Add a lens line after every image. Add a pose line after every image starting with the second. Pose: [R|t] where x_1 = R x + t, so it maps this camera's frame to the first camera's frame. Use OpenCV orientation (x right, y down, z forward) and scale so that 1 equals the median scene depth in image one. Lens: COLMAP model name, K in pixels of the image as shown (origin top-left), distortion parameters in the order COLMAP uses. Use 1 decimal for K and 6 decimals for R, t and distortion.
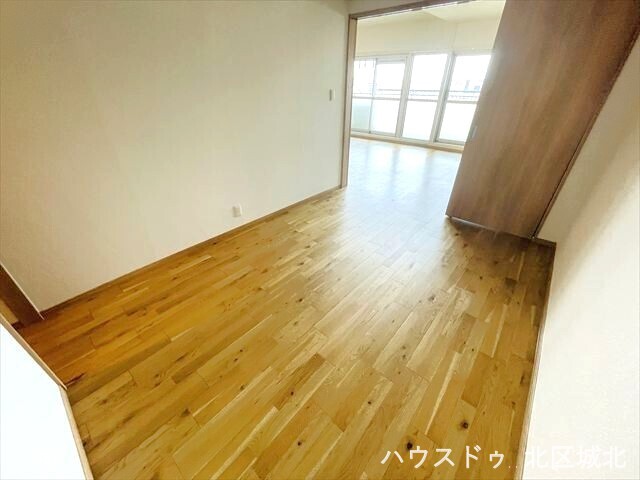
lens RADIAL K [[258.7, 0, 320.0], [0, 258.7, 237.4], [0, 0, 1]] dist [0.000071, -0.000124]
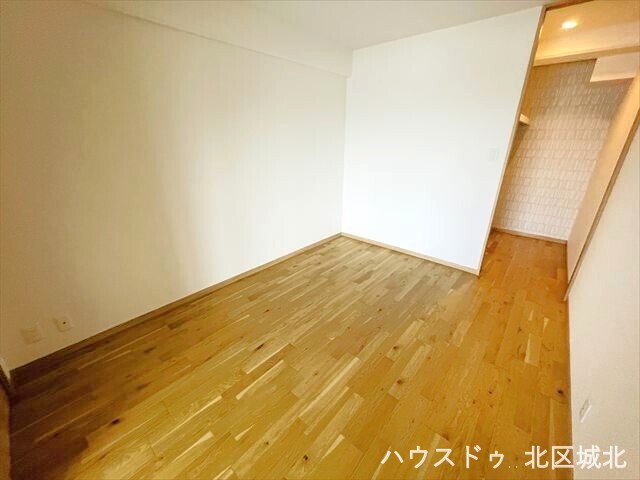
lens RADIAL K [[258.7, 0, 319.0], [0, 258.7, 239.6], [0, 0, 1]] dist [0.000071, -0.000124]
pose [[-0.999918, -0.008387, 0.009656, 0.186421], [0.002497, 0.612456, 0.790501, -0.846310], [-0.012544, 0.790460, -0.612385, 1.404023]]
